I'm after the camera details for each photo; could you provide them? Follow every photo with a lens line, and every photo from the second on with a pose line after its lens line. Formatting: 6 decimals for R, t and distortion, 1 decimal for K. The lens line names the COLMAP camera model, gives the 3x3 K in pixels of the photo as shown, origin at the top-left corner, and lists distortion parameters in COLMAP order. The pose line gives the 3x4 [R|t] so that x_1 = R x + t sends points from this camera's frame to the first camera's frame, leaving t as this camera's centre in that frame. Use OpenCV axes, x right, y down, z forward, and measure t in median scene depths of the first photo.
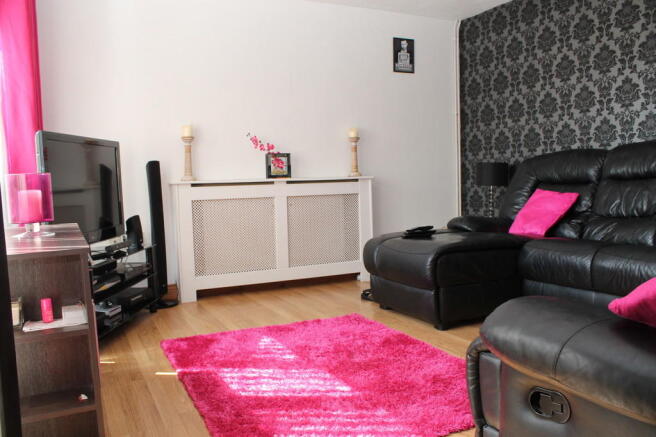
lens RADIAL K [[544.0, 0, 328.0], [0, 544.0, 218.5], [0, 0, 1]] dist [-0.146846, 0.015723]
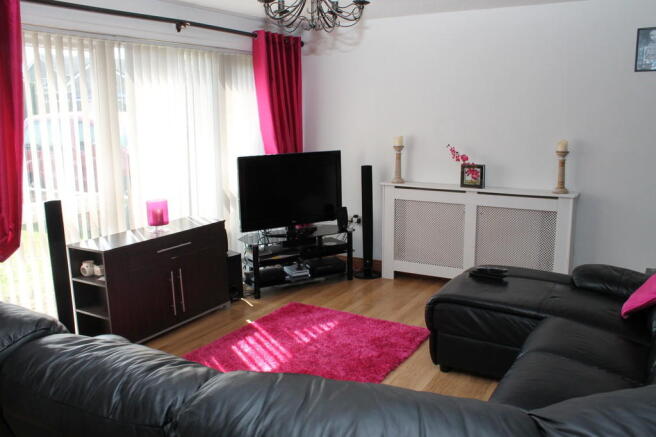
lens RADIAL K [[544.0, 0, 328.0], [0, 544.0, 218.5], [0, 0, 1]] dist [-0.146846, 0.015723]
pose [[0.522410, 0.182422, -0.832953, 0.651463], [-0.060392, 0.982310, 0.177256, -0.184876], [0.850553, -0.042297, 0.524185, 0.205160]]
